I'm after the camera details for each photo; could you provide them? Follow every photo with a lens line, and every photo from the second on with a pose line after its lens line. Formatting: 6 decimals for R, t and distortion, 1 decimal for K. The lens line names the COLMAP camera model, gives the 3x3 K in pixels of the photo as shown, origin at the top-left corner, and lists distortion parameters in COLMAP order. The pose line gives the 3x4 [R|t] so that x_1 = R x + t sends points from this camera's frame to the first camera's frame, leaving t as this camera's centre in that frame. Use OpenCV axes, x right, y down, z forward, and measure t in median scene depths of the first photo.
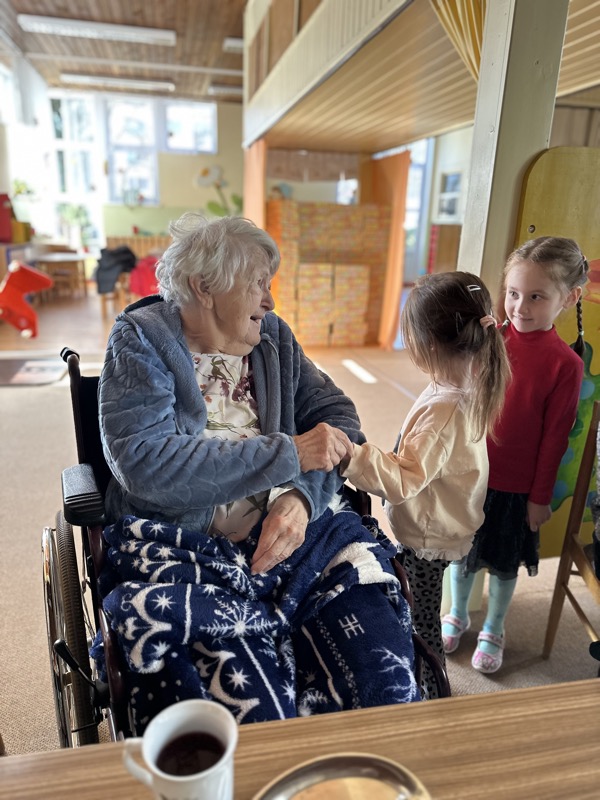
lens RADIAL K [[562.2, 0, 294.2], [0, 562.2, 401.3], [0, 0, 1]] dist [-0.000808, -0.006119]
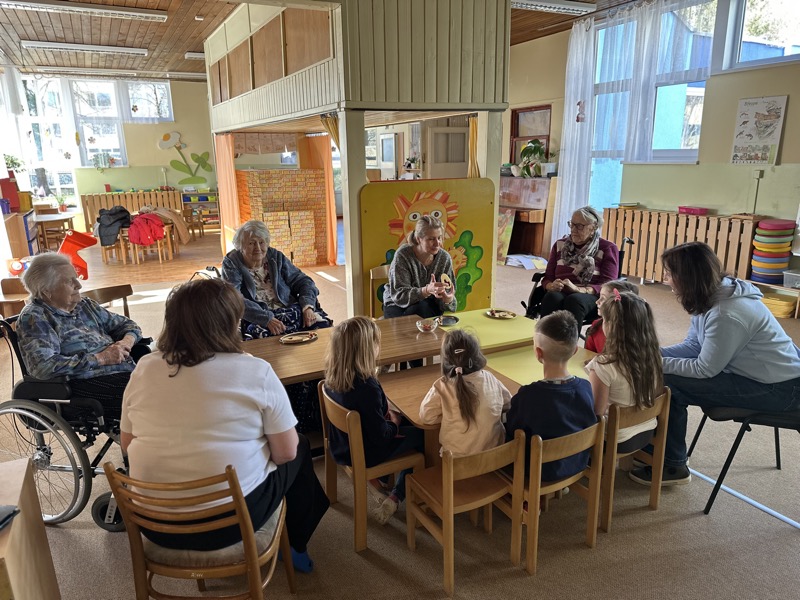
lens RADIAL K [[562.2, 0, 401.3], [0, 562.2, 303.0], [0, 0, 1]] dist [-0.000808, -0.006119]
pose [[0.957456, -0.114810, 0.264757, -0.039555], [0.125713, 0.991763, -0.024551, 0.040404], [-0.259757, 0.056790, 0.964003, -0.294952]]
